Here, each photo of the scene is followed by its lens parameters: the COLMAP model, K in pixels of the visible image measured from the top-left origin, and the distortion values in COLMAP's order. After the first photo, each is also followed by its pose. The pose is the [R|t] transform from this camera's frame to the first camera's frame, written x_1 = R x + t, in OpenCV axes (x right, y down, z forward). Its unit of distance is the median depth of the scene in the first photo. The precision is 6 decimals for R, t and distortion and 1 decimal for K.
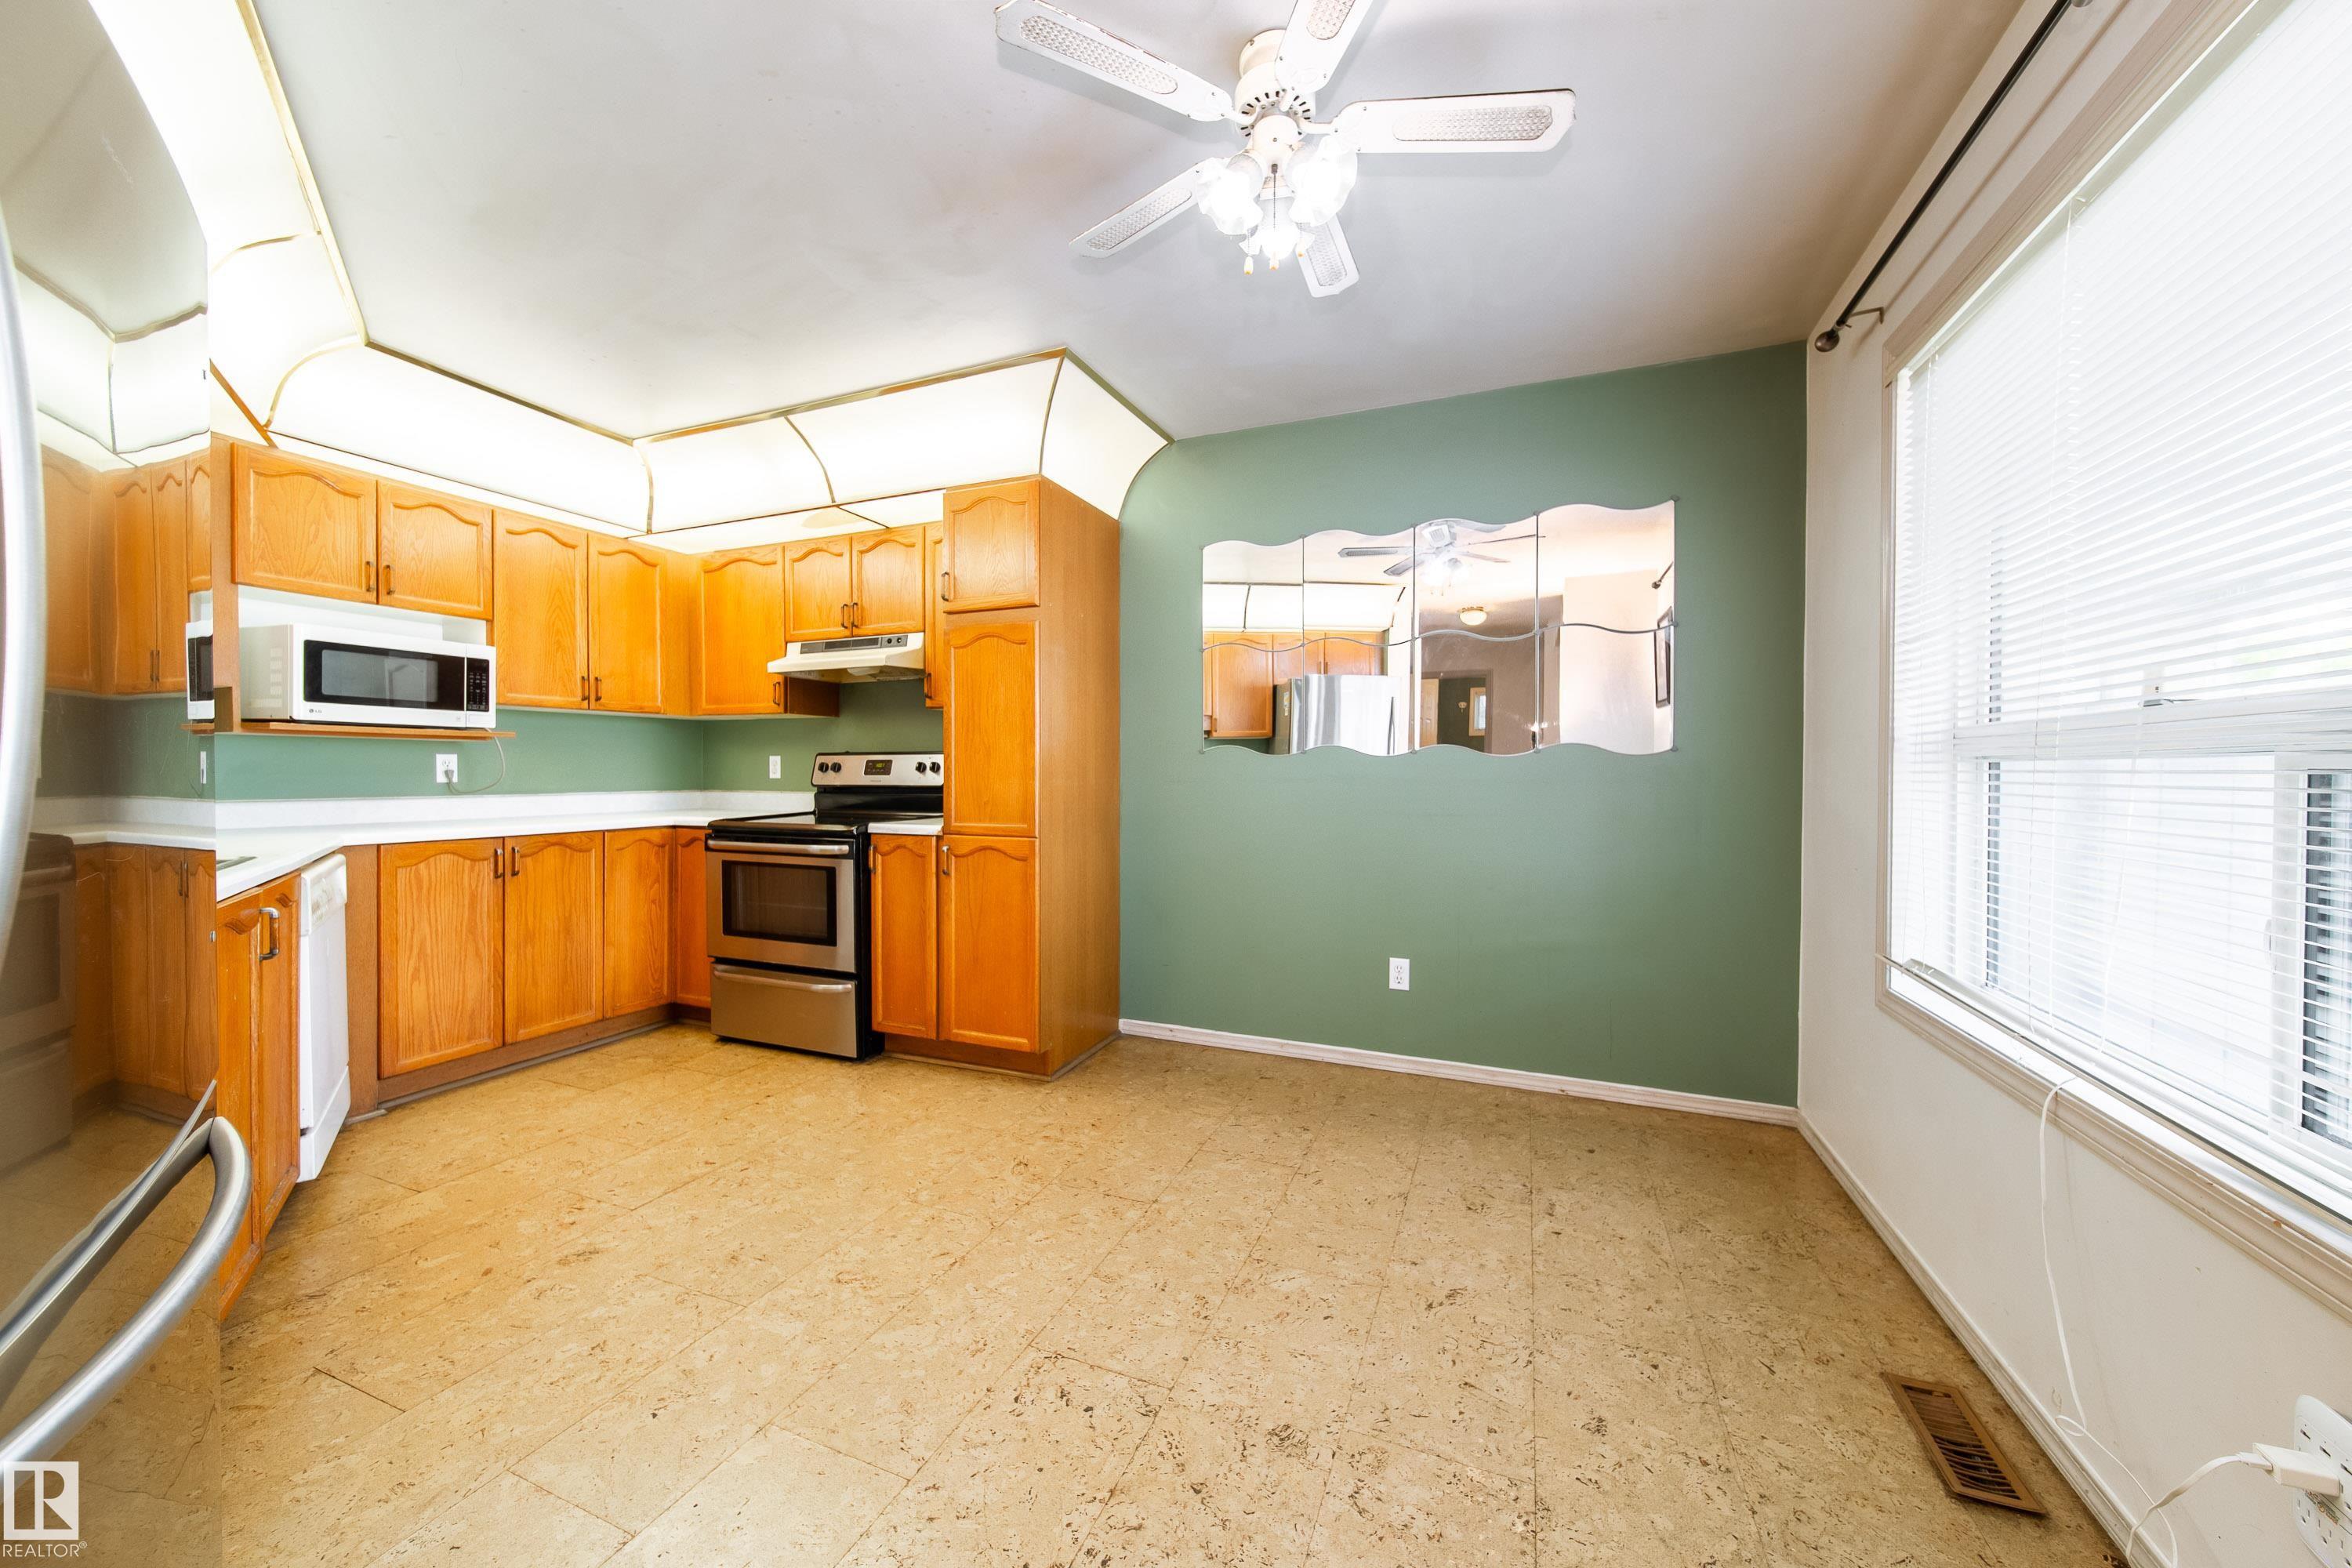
lens RADIAL K [[840.1, 0, 1179.1], [0, 840.1, 780.5], [0, 0, 1]] dist [0.005644, -0.002699]
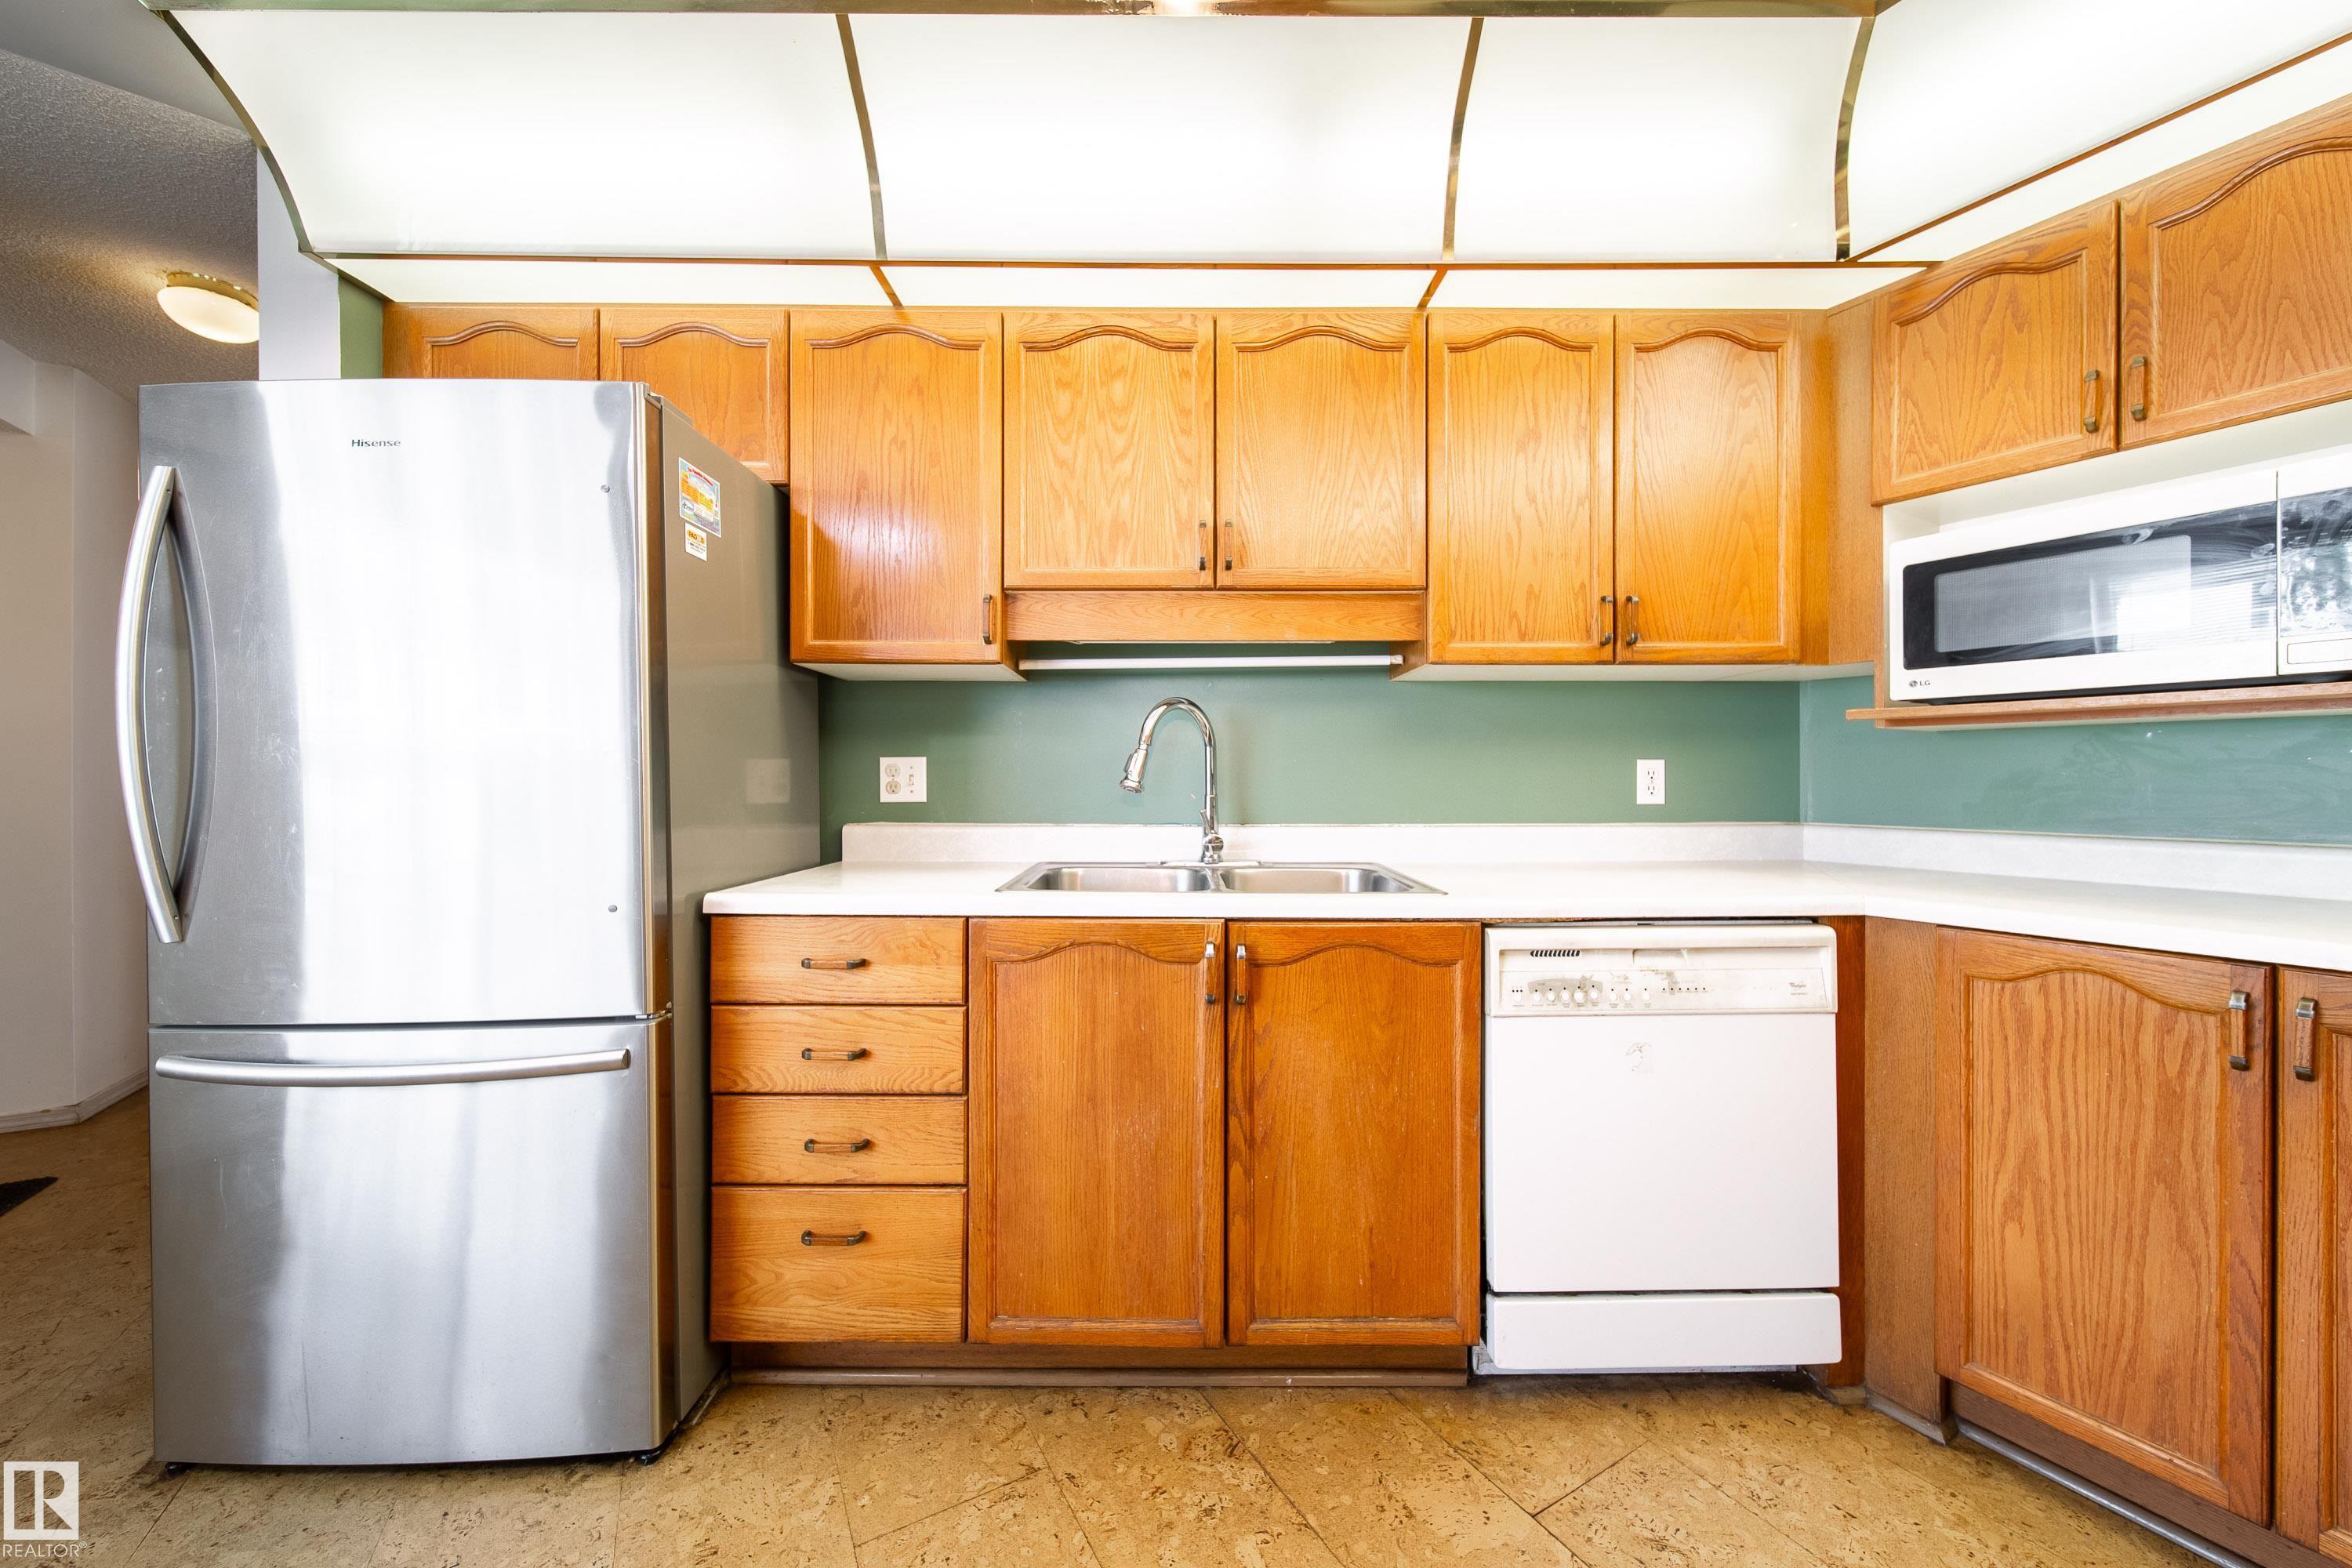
lens RADIAL K [[840.1, 0, 1179.1], [0, 840.1, 780.5], [0, 0, 1]] dist [0.005644, -0.002699]
pose [[-0.611362, -0.001957, -0.791349, -0.297285], [-0.009697, 0.999940, 0.005019, -0.015253], [0.791292, 0.010742, -0.611345, 1.163265]]
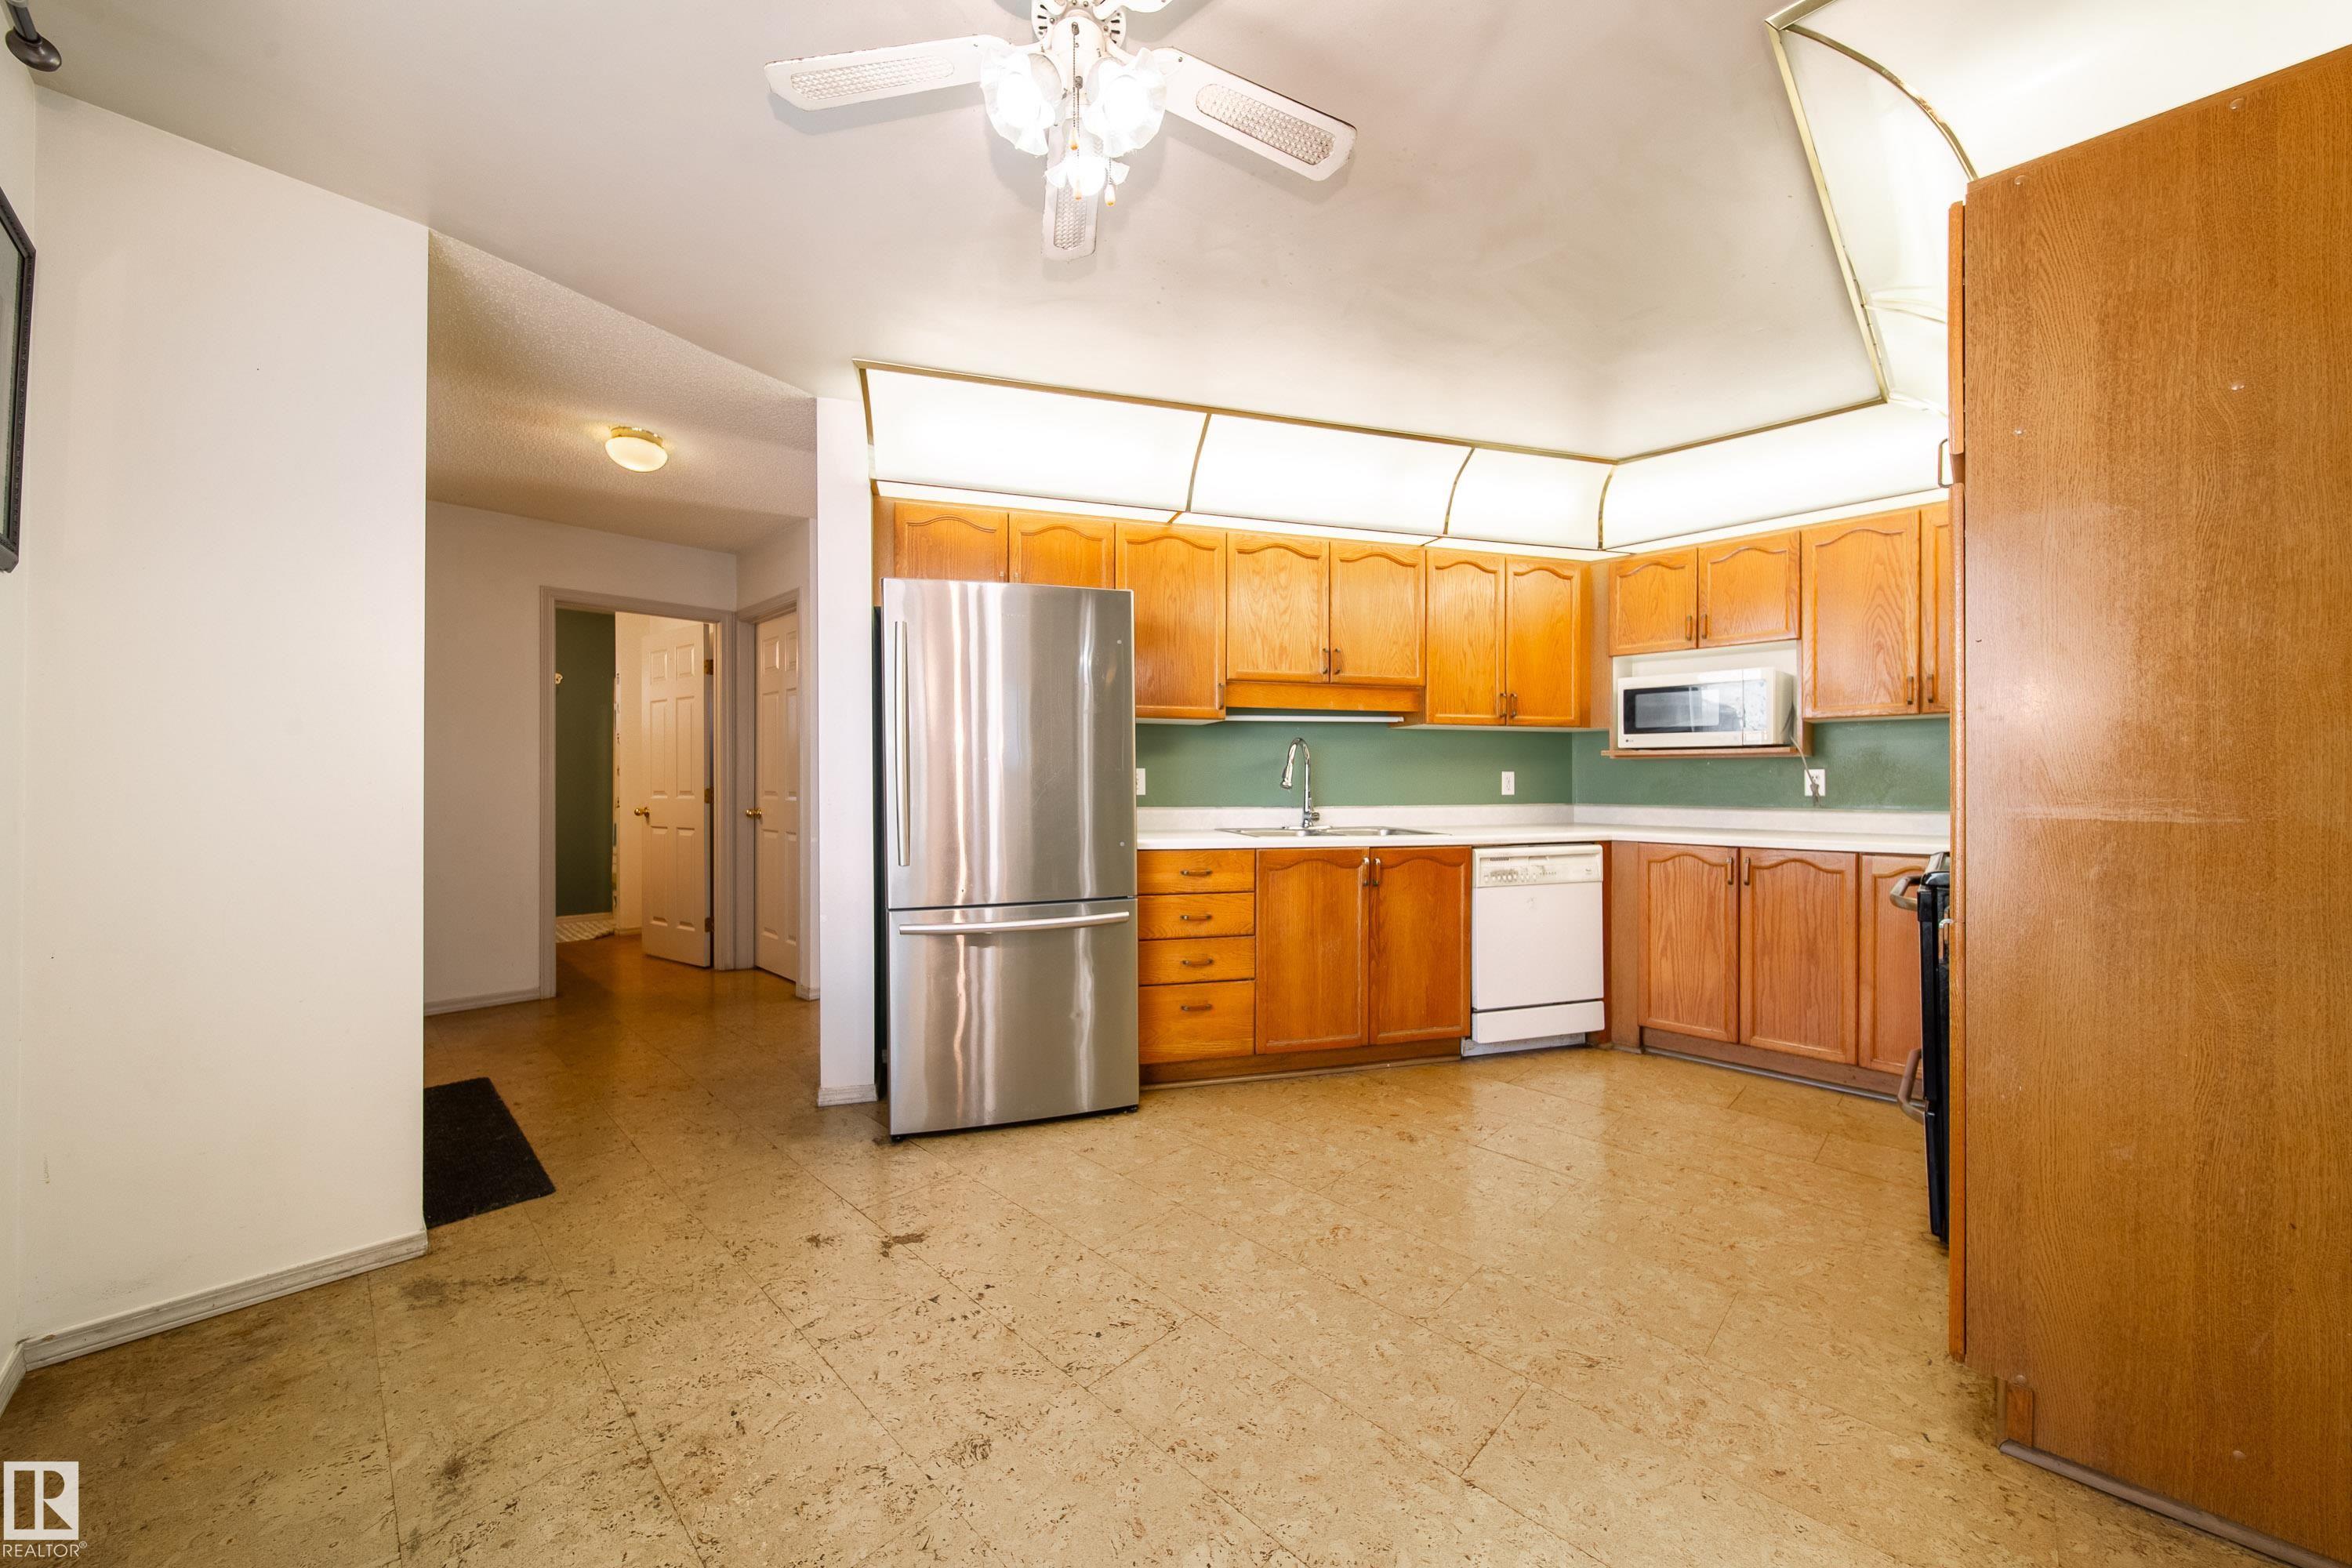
lens RADIAL K [[840.1, 0, 1179.1], [0, 840.1, 780.5], [0, 0, 1]] dist [0.005644, -0.002699]
pose [[-0.369734, -0.003128, -0.929132, 0.618873], [-0.011688, 0.999931, 0.001285, -0.013874], [0.929064, 0.011335, -0.369745, 1.011707]]
